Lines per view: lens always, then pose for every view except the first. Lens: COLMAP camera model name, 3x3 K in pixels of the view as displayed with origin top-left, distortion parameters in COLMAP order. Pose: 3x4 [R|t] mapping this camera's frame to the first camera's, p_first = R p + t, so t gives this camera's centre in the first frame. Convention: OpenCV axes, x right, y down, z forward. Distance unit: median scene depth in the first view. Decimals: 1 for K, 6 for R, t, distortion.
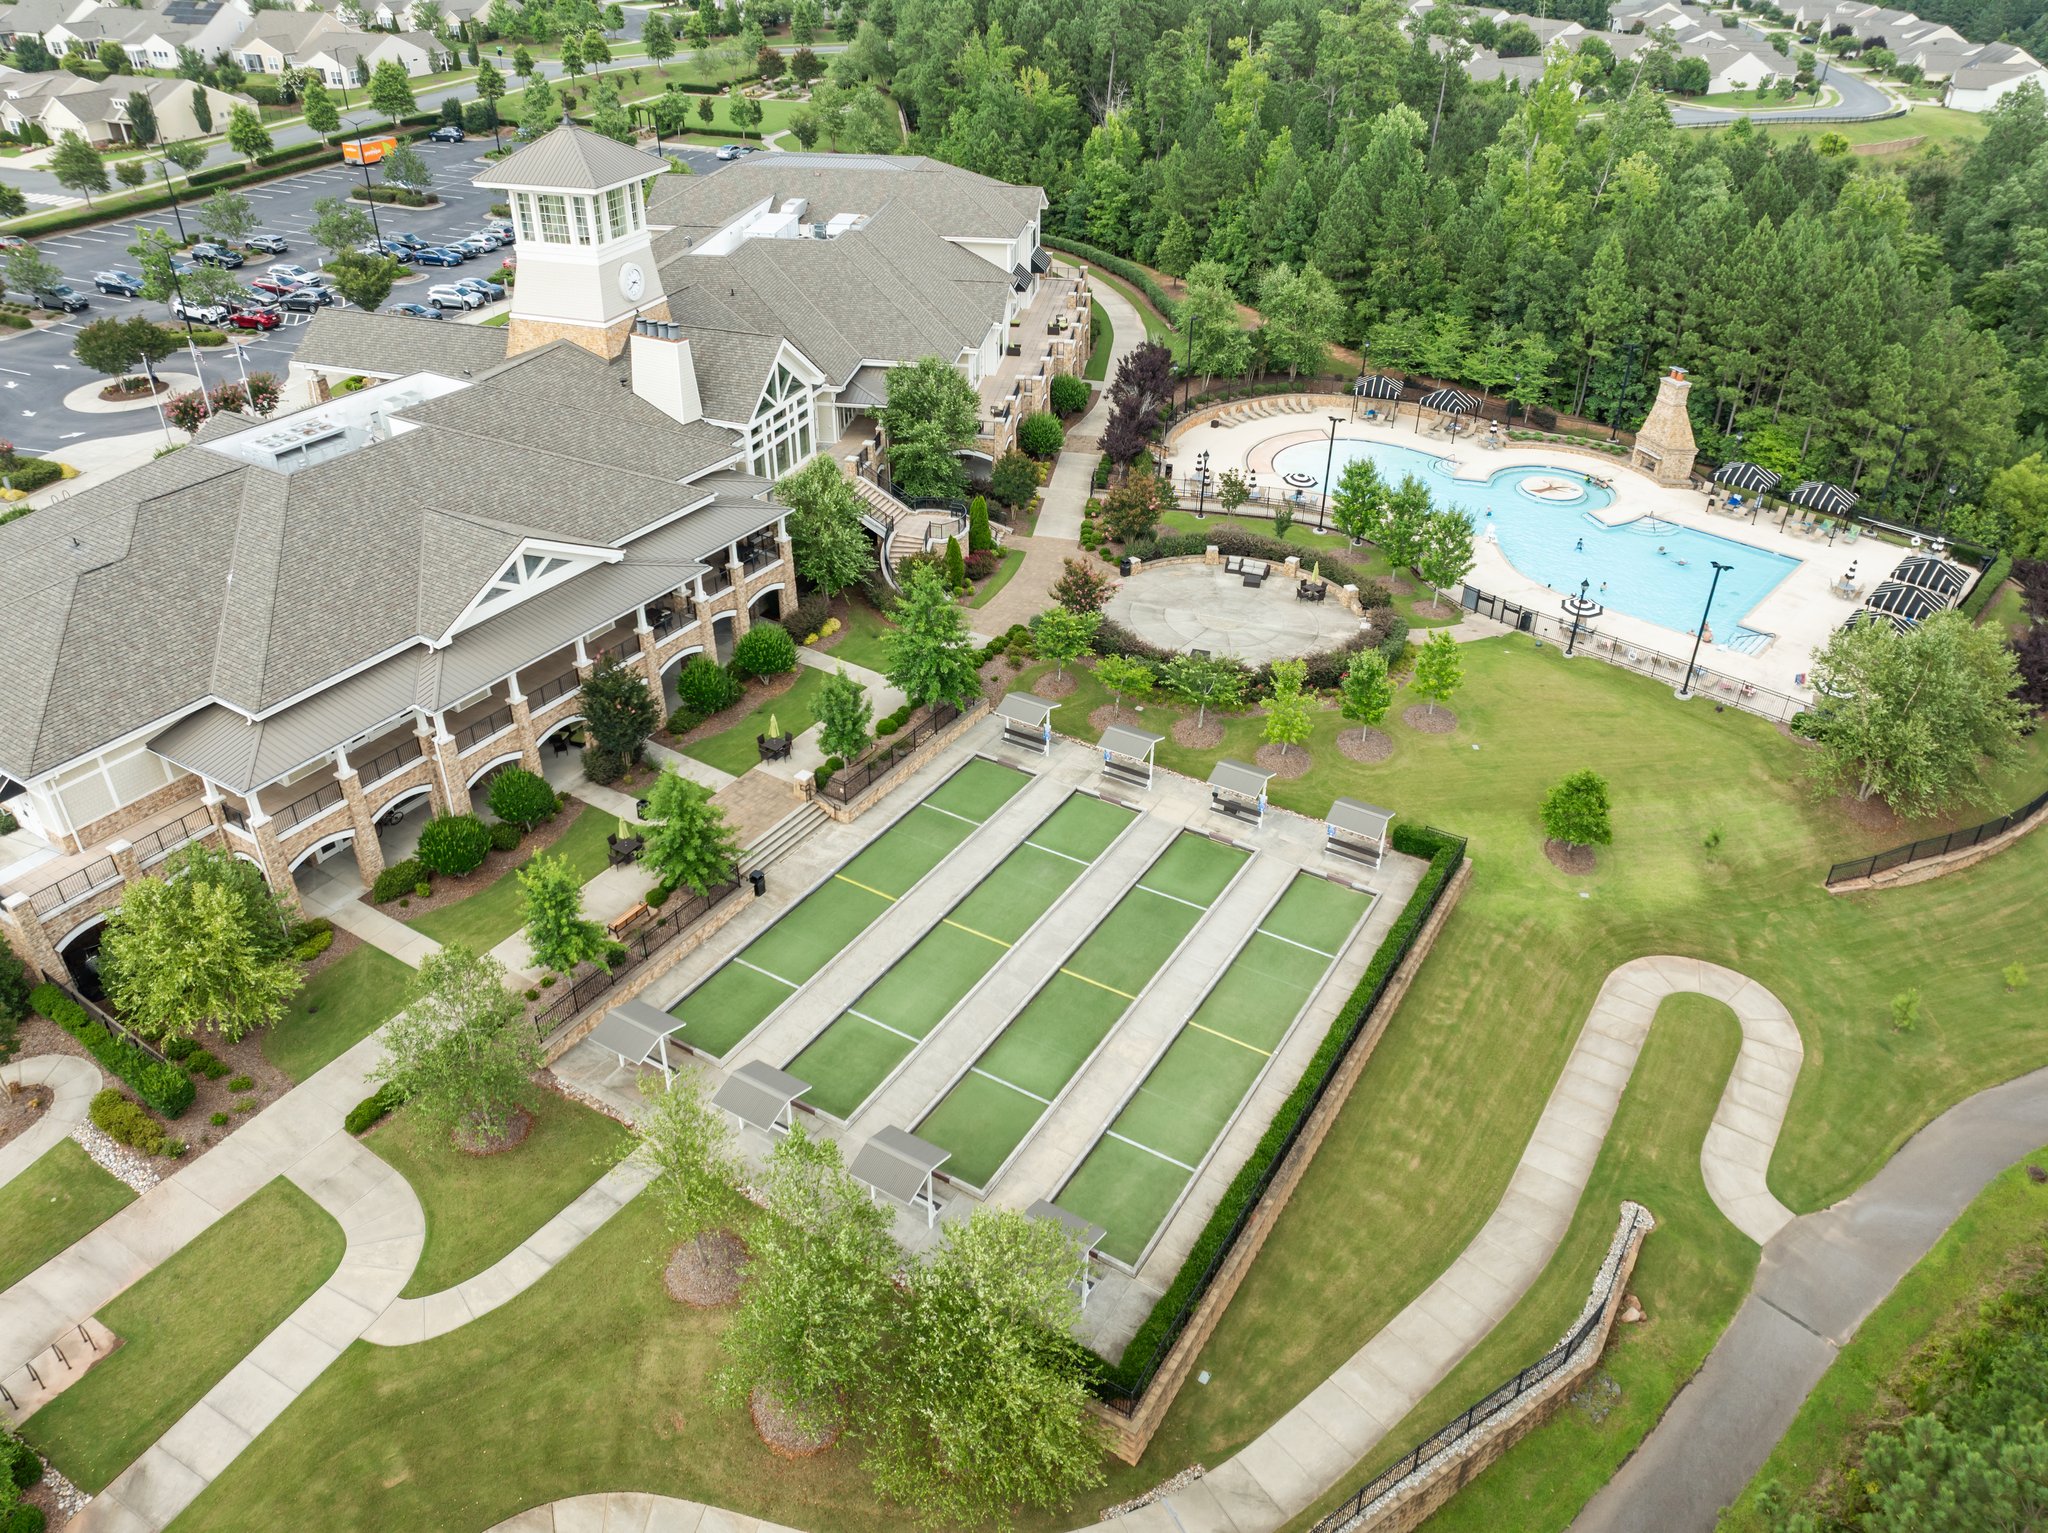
lens RADIAL K [[1426.5, 0, 1024.0], [0, 1426.5, 766.5], [0, 0, 1]] dist [-0.057567, 0.028268]
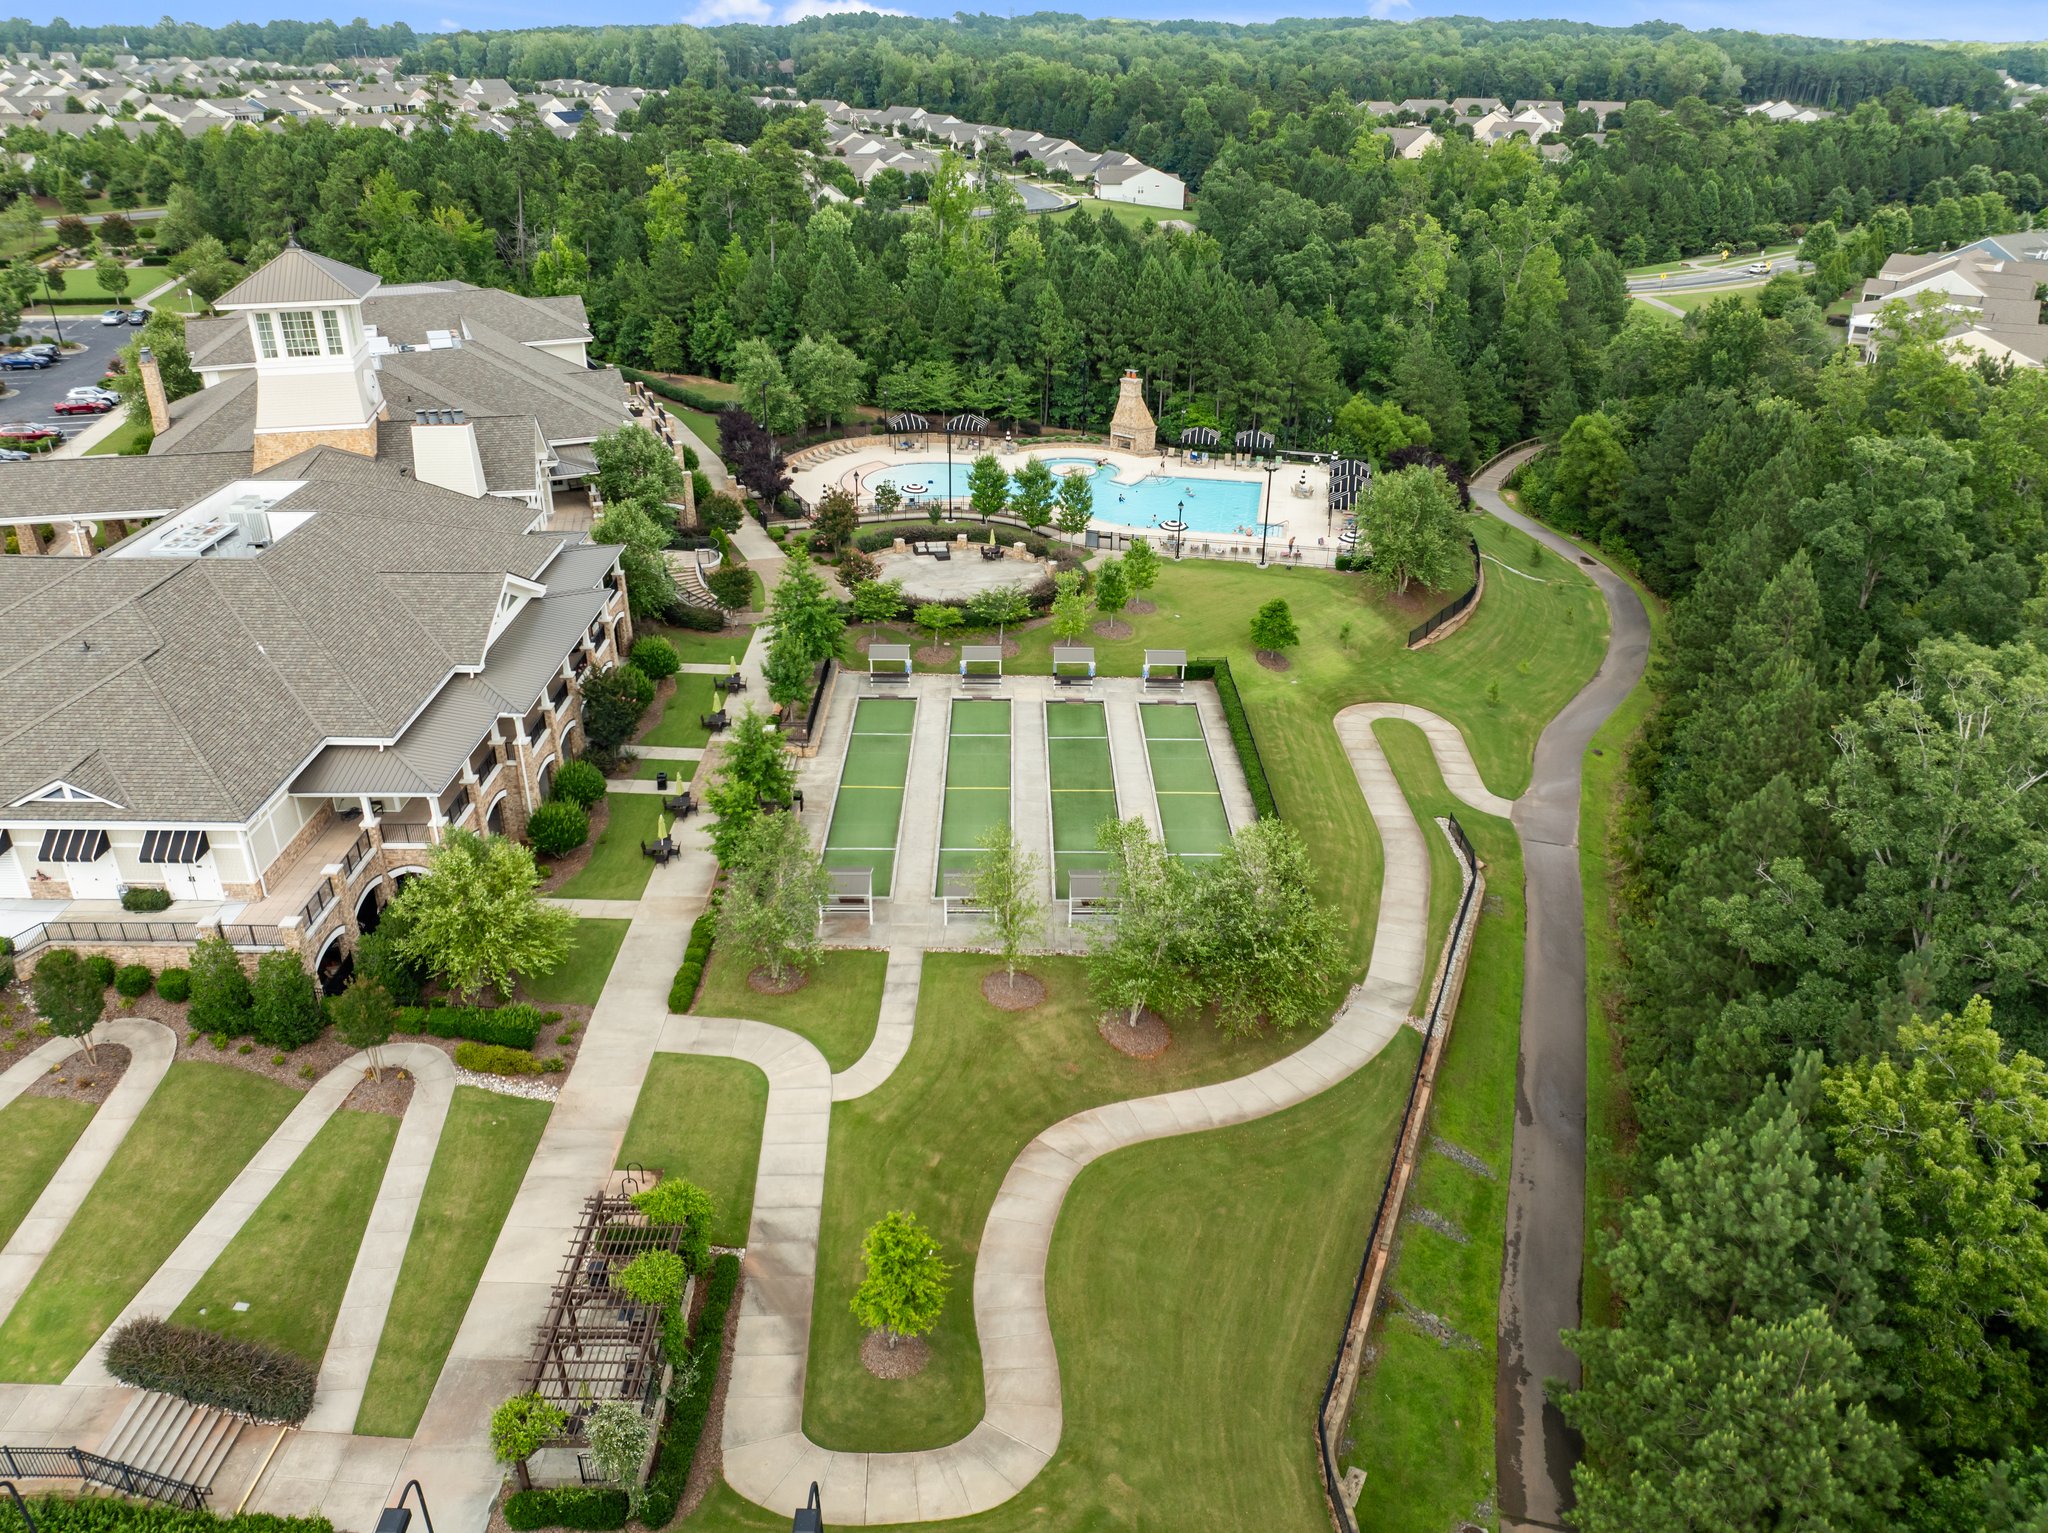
lens RADIAL K [[1426.5, 0, 1024.0], [0, 1426.5, 766.5], [0, 0, 1]] dist [-0.057567, 0.028268]
pose [[0.850615, -0.240694, 0.467461, -0.453060], [0.281113, 0.959516, -0.017476, 0.099811], [-0.444330, 0.146274, 0.883841, -0.135219]]
